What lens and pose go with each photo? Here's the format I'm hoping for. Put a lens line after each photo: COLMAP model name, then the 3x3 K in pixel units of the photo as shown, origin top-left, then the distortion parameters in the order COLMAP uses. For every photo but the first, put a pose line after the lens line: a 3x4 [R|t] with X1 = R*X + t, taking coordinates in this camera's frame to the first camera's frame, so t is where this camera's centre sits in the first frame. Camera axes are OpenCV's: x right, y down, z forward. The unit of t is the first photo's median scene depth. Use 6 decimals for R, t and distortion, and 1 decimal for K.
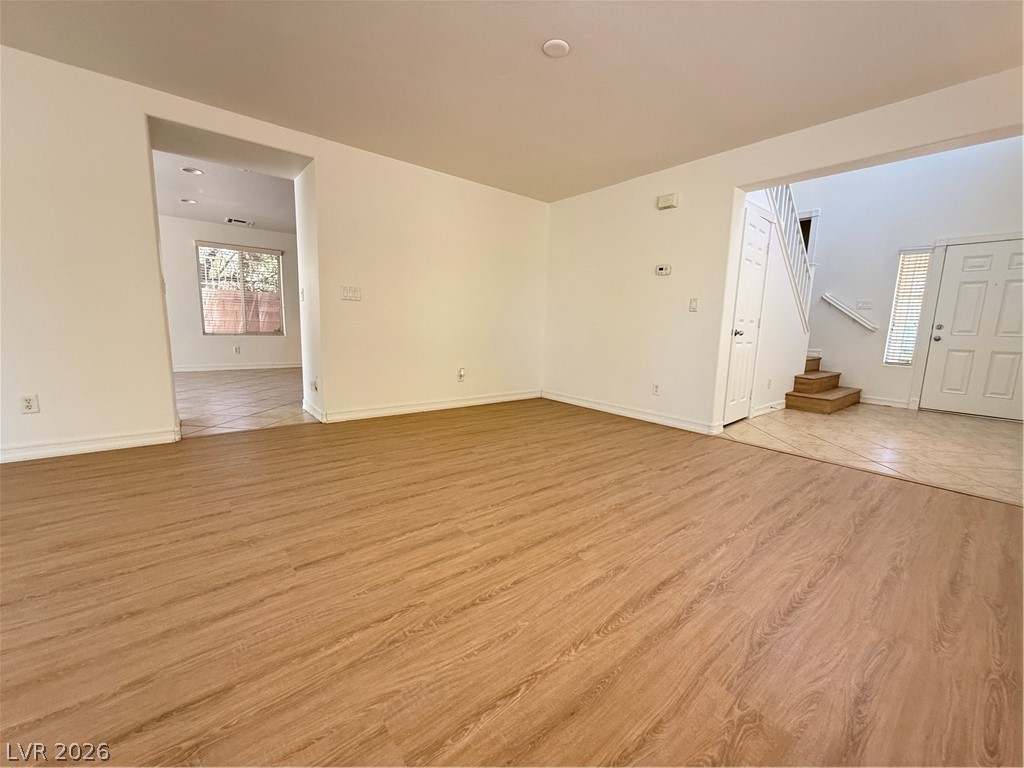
lens RADIAL K [[408.4, 0, 516.7], [0, 408.4, 383.6], [0, 0, 1]] dist [-0.000379, -0.000045]
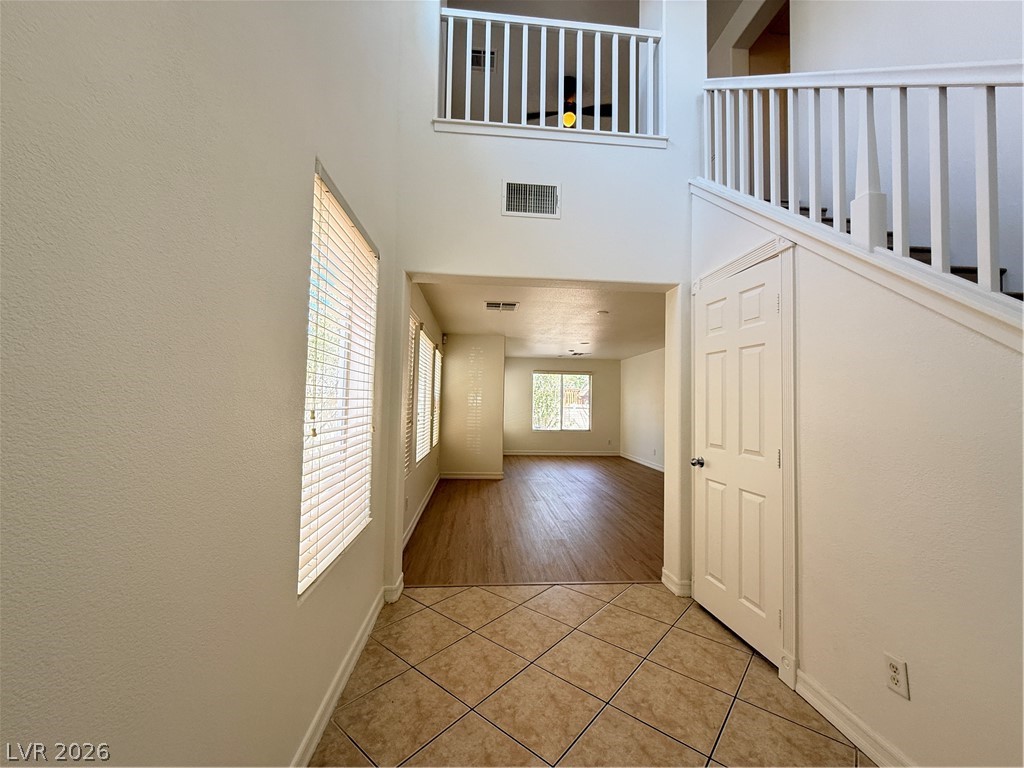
lens RADIAL K [[408.4, 0, 514.4], [0, 408.4, 385.3], [0, 0, 1]] dist [-0.000379, -0.000045]
pose [[-0.562349, -0.077548, -0.823255, 1.856677], [-0.156989, 0.987498, 0.014217, -0.308222], [0.811861, 0.137237, -0.567493, 1.620766]]
